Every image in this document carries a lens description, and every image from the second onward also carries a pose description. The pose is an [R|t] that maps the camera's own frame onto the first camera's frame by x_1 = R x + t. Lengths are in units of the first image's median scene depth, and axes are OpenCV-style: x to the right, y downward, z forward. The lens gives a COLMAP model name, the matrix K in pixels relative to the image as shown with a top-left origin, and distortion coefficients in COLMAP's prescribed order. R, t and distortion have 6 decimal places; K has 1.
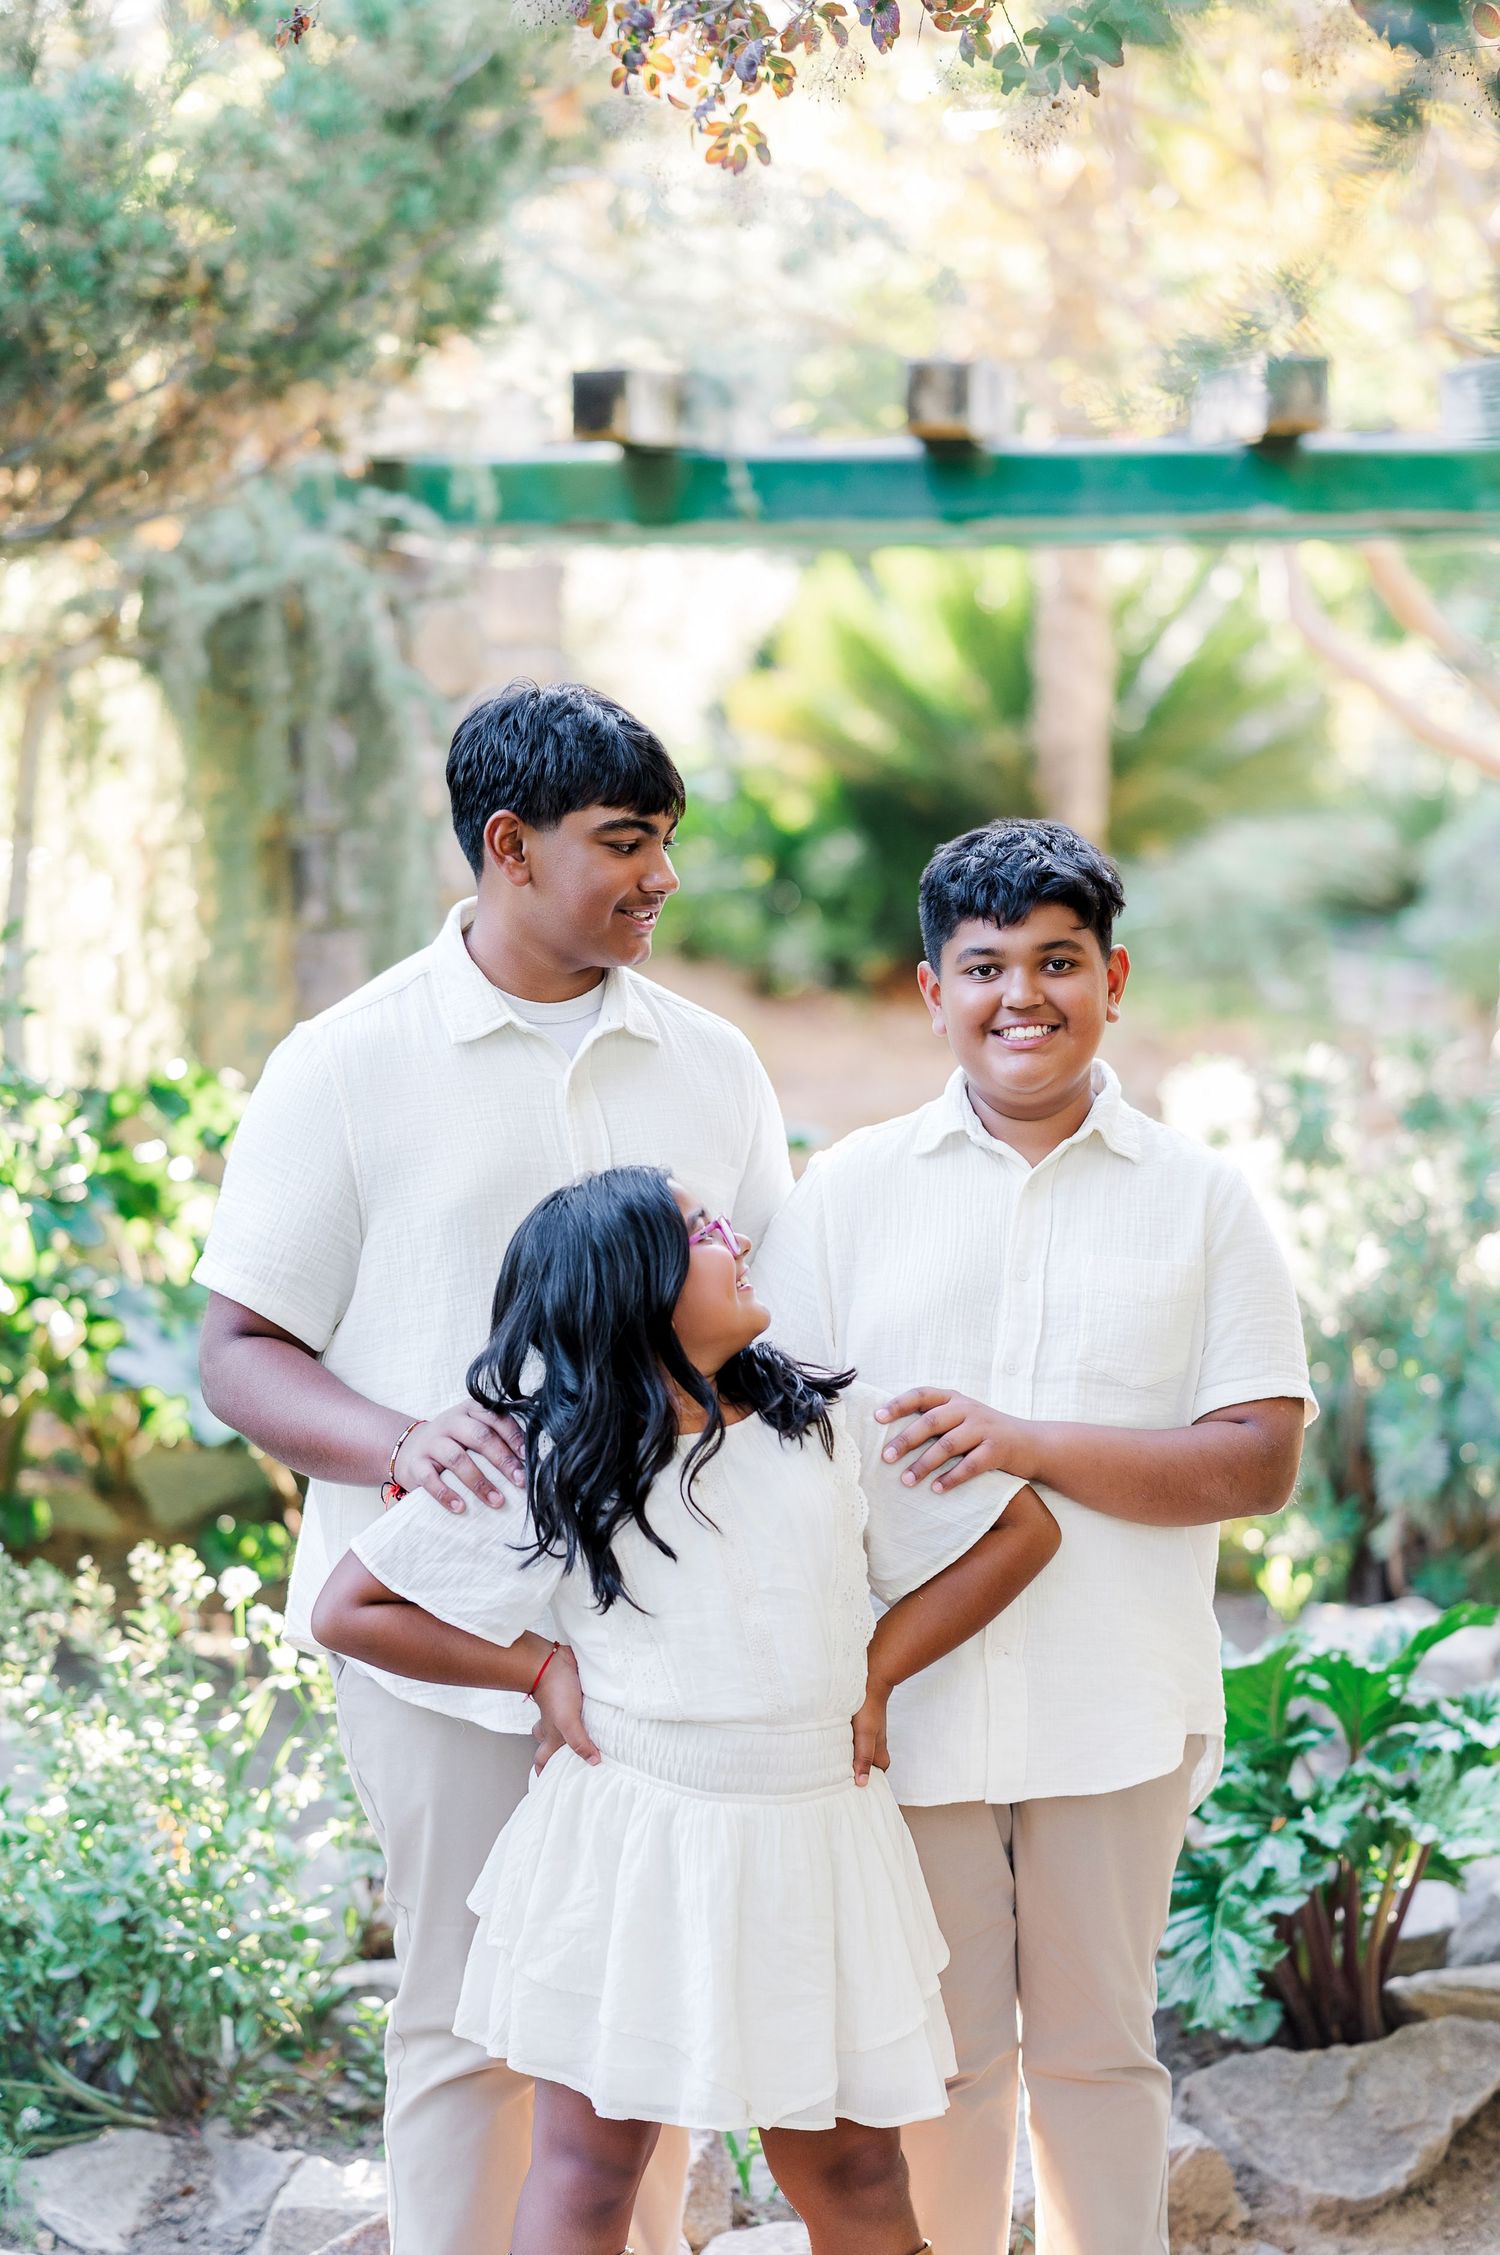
lens RADIAL K [[5898.0, 0, 797.3], [0, 5898.0, 1223.2], [0, 0, 1]] dist [-0.039318, 0.350990]
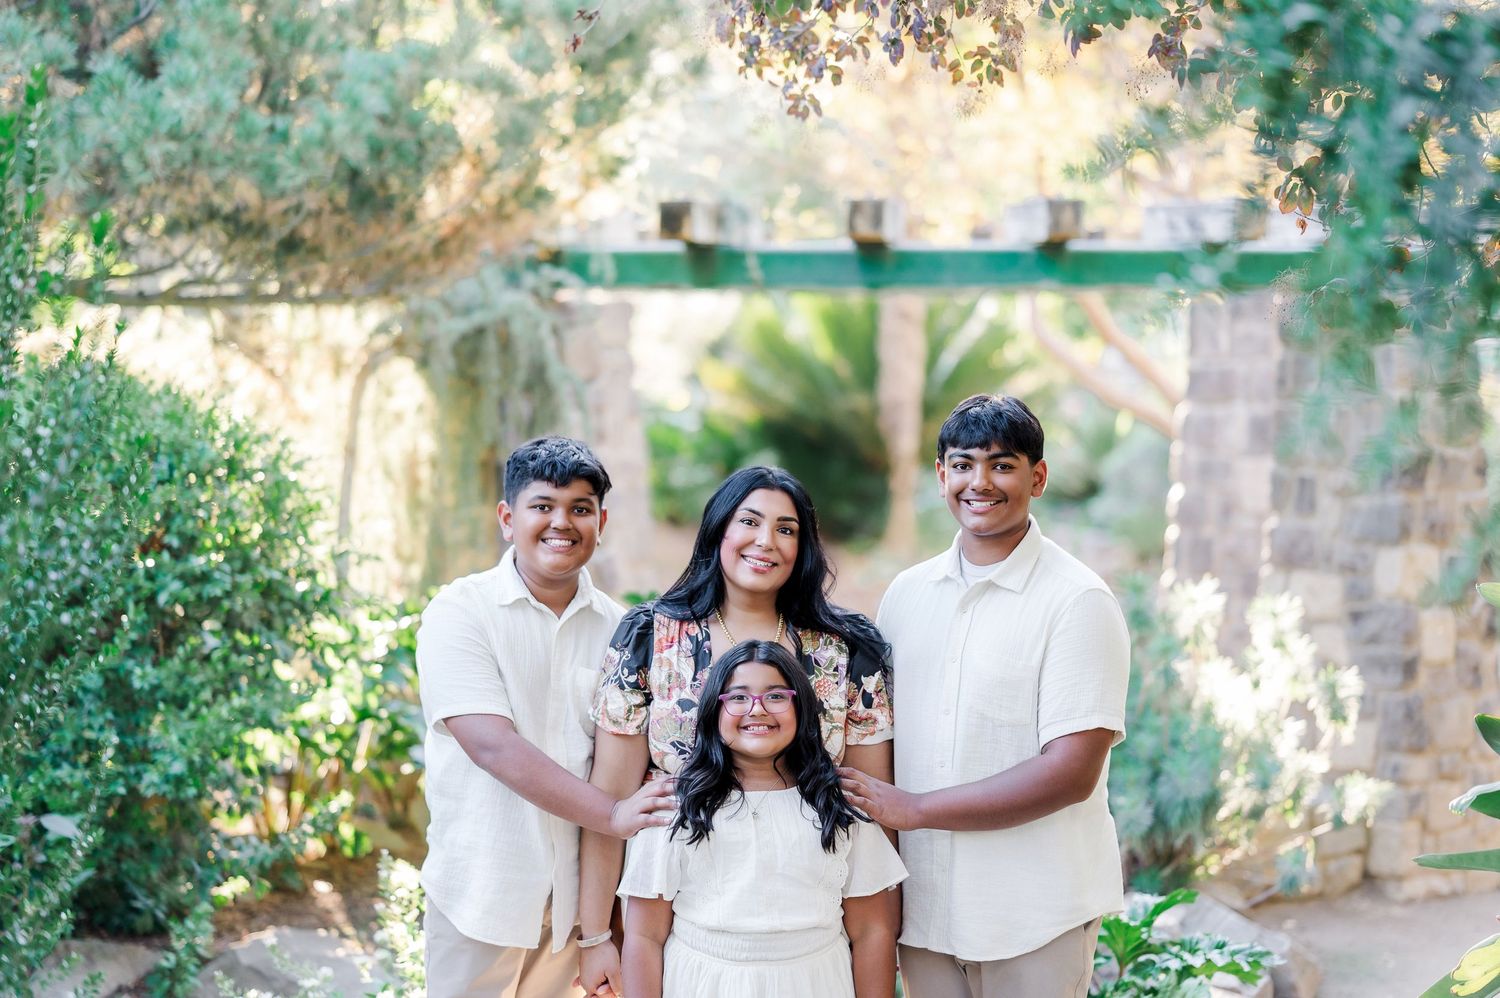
lens RADIAL K [[3531.3, 0, 758.7], [0, 3531.3, 479.9], [0, 0, 1]] dist [-0.031418, 0.188020]
pose [[0.999869, 0.009722, 0.012968, -0.026636], [-0.008978, 0.998374, -0.056296, -0.000029], [-0.013494, 0.056173, 0.998330, -0.083167]]
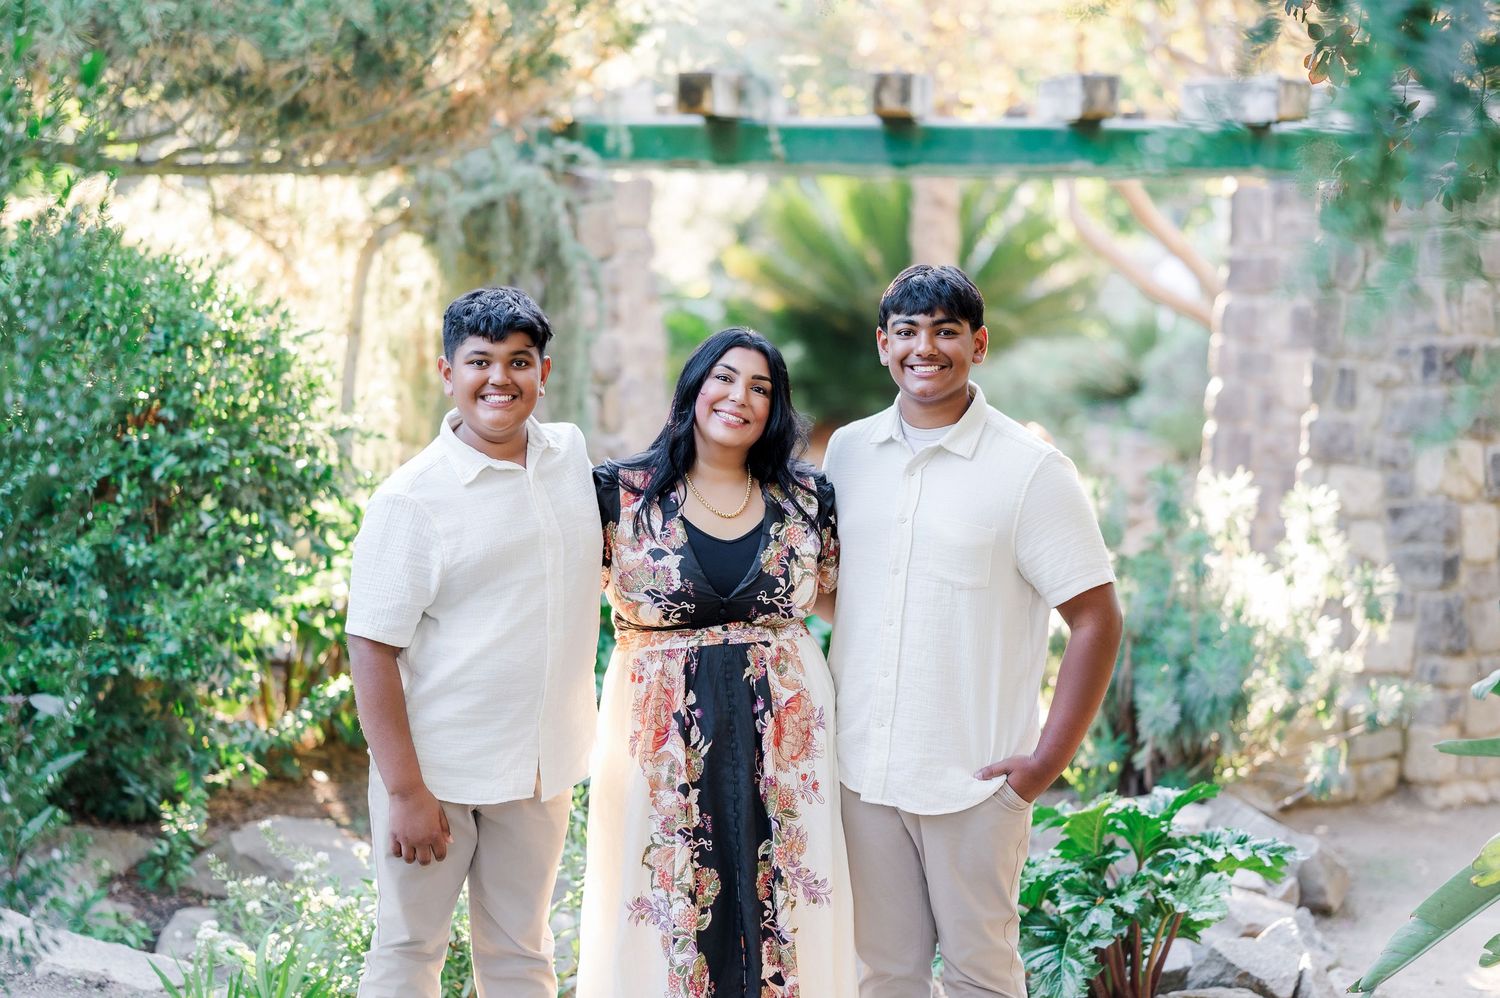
lens RADIAL K [[3691.4, 0, 801.6], [0, 3691.4, 496.5], [0, 0, 1]] dist [-0.019132, -0.031014]
pose [[0.999616, 0.021496, 0.017461, -0.023365], [-0.021069, 0.999483, -0.024292, 0.005683], [-0.017974, 0.023914, 0.999552, -0.094440]]
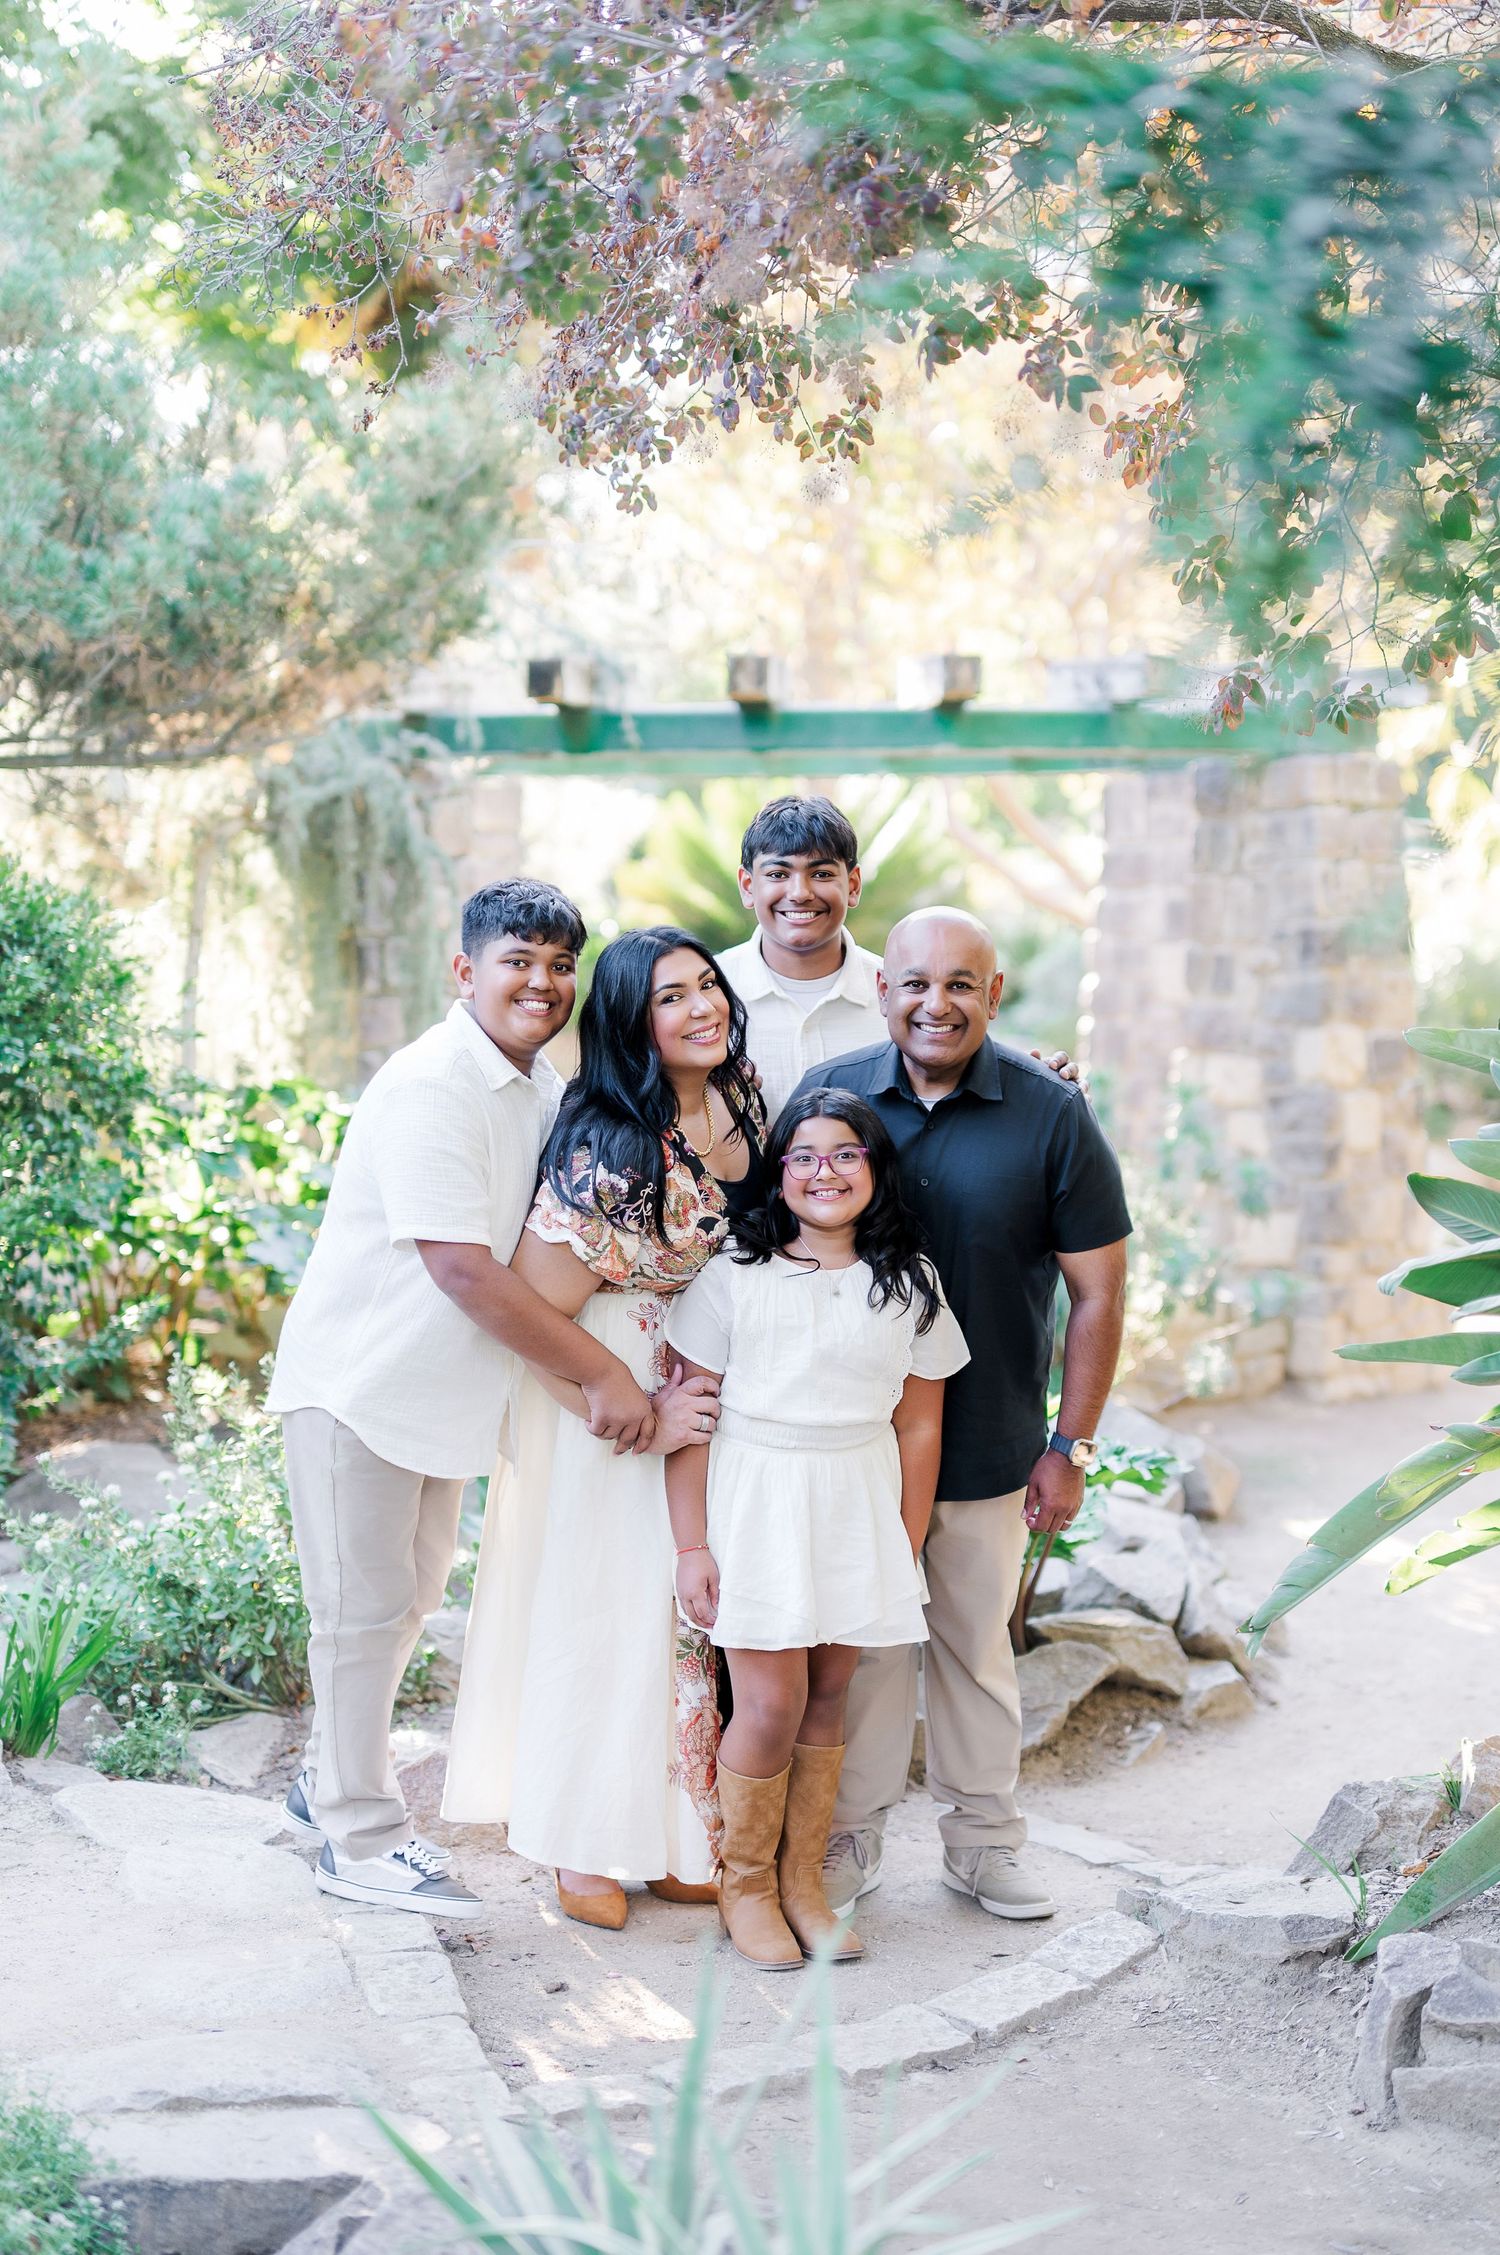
lens RADIAL K [[3463.7, 0, 775.1], [0, 3463.7, 1117.9], [0, 0, 1]] dist [-0.010021, 0.101985]
pose [[0.999372, 0.001984, 0.035370, -0.003549], [-0.001193, 0.999749, -0.022384, 0.008288], [-0.035405, 0.022327, 0.999124, 0.027491]]
